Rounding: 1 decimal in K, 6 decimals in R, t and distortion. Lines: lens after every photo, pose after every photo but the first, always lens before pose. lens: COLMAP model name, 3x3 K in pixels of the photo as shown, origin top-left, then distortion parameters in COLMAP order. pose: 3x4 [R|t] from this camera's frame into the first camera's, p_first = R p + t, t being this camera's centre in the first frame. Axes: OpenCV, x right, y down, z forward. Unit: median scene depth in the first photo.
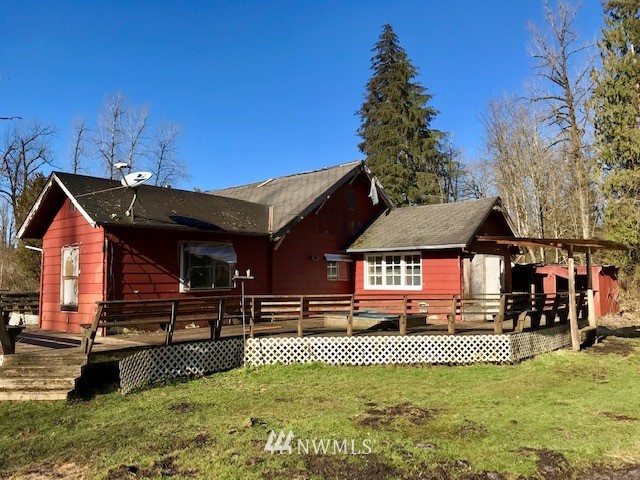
lens RADIAL K [[526.4, 0, 320.0], [0, 526.4, 240.0], [0, 0, 1]] dist [0.002975, 0.006345]
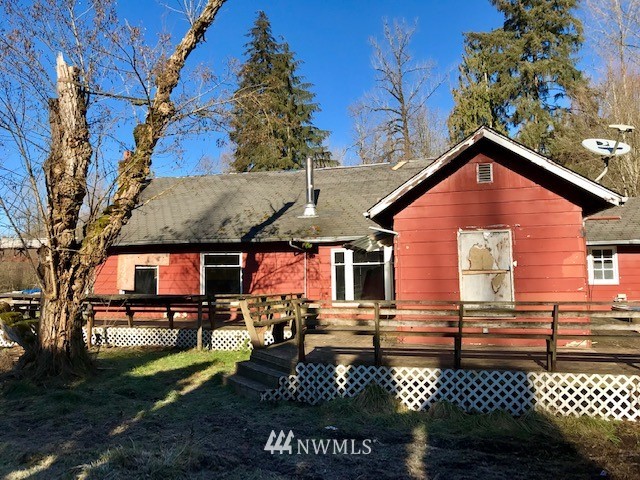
lens RADIAL K [[526.4, 0, 320.0], [0, 526.4, 240.0], [0, 0, 1]] dist [0.002975, 0.006345]
pose [[0.901686, 0.022643, 0.431799, -0.183408], [-0.024623, 0.999696, -0.001005, 0.006297], [-0.431690, -0.009726, 0.901969, 0.083046]]
